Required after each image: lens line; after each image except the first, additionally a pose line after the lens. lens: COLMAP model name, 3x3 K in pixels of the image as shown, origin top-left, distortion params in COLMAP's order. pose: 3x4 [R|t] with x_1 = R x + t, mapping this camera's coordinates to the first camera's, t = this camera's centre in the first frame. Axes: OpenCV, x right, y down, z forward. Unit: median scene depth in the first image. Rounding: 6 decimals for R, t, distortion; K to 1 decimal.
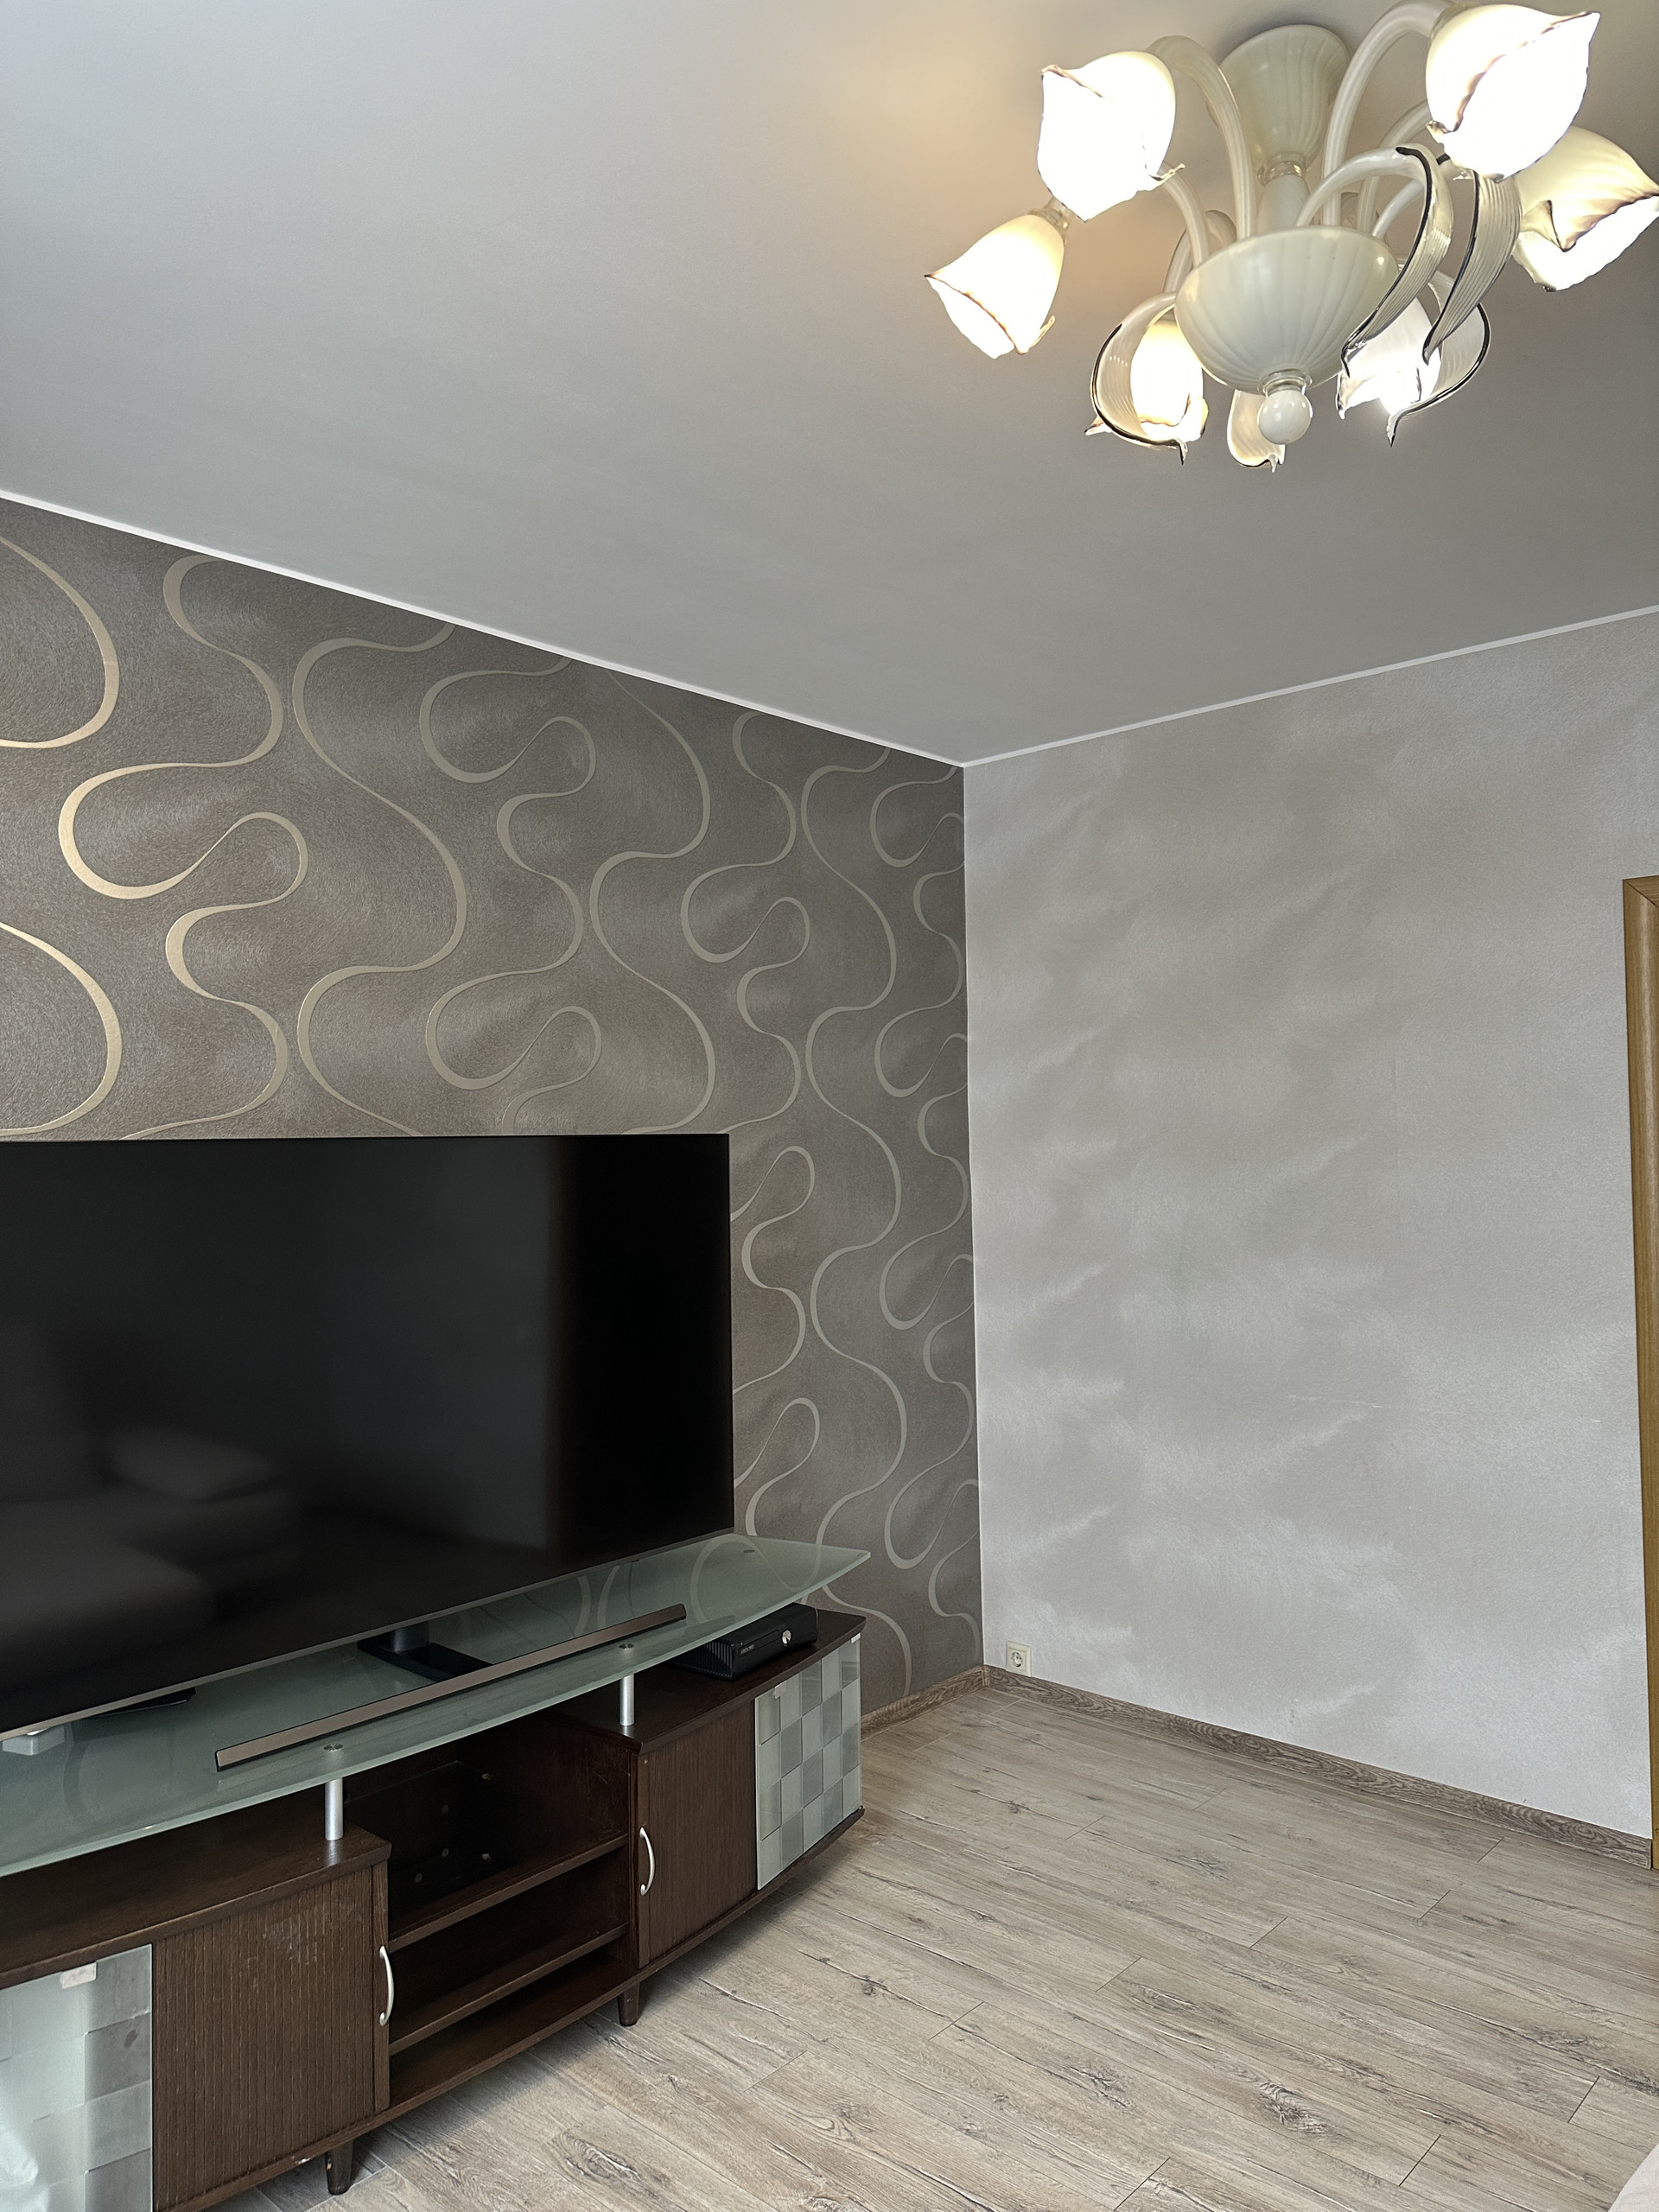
lens RADIAL K [[1544.4, 0, 832.7], [0, 1544.4, 1111.4], [0, 0, 1]] dist [0.059506, -0.059044]
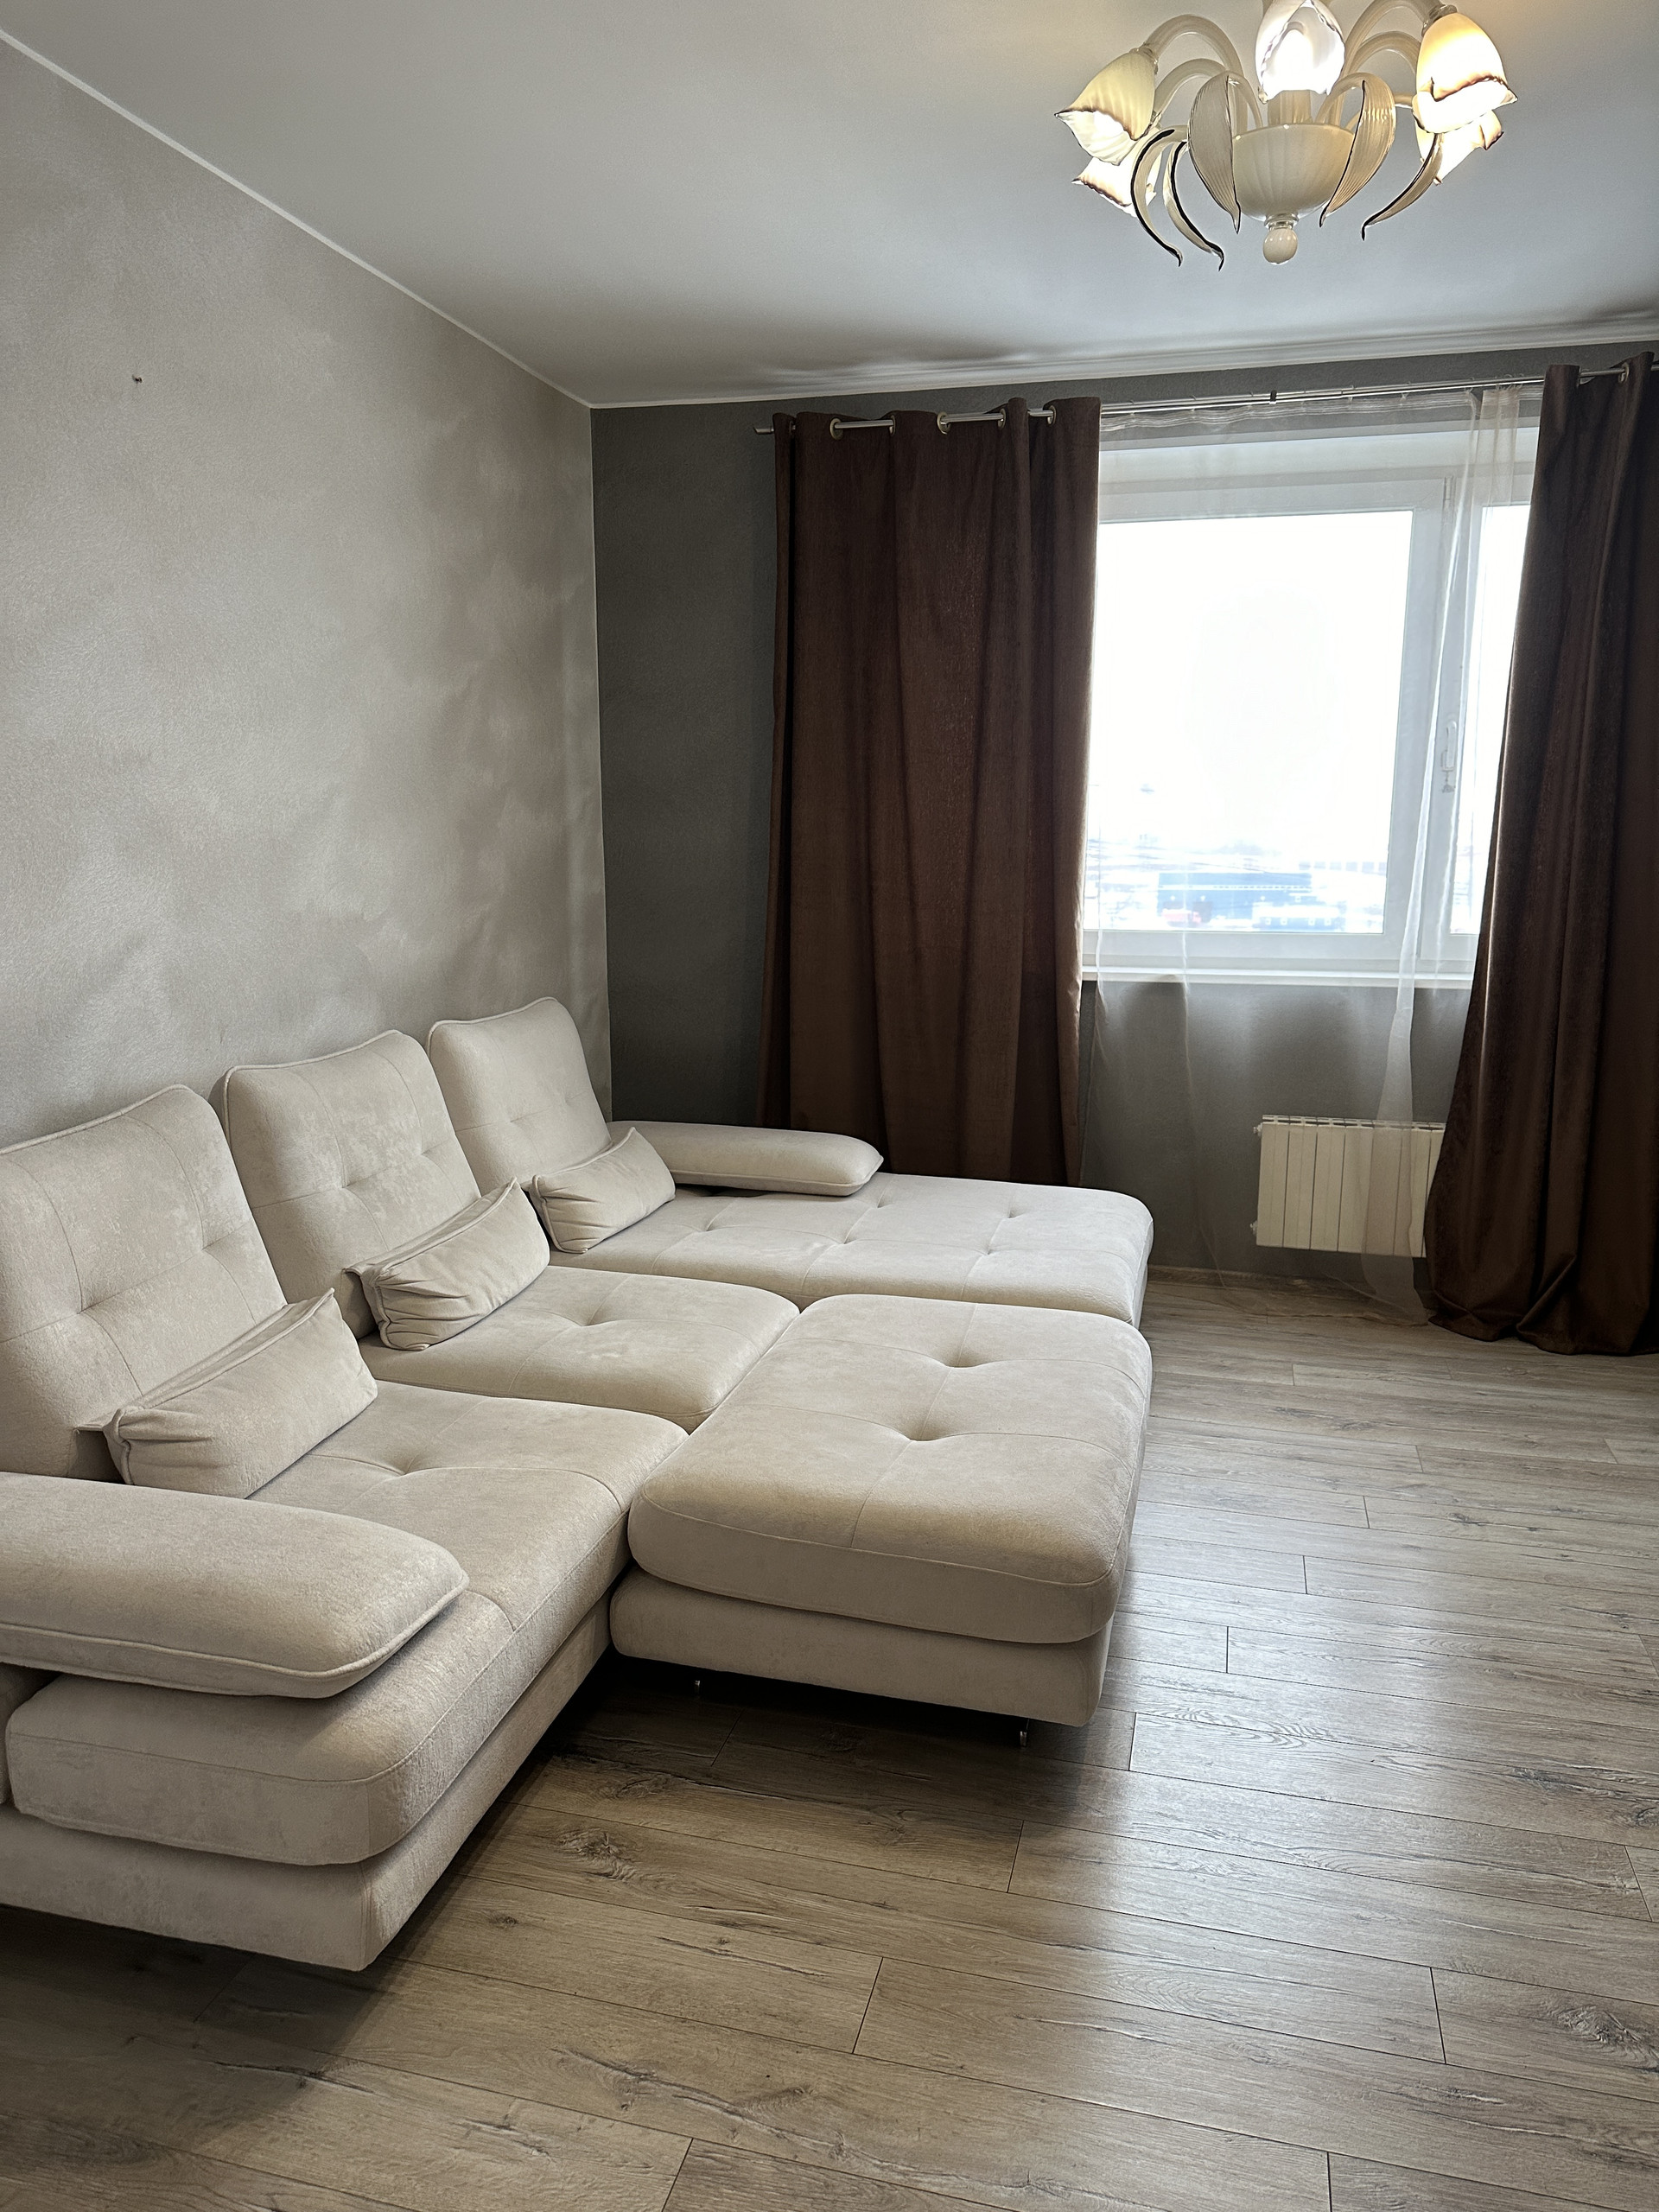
lens RADIAL K [[1544.4, 0, 847.2], [0, 1544.4, 1113.9], [0, 0, 1]] dist [0.059506, -0.059044]
pose [[-0.883209, 0.097870, -0.458654, 0.879602], [0.023068, 0.985865, 0.165948, 0.074911], [0.468412, 0.135987, -0.872982, 1.368537]]
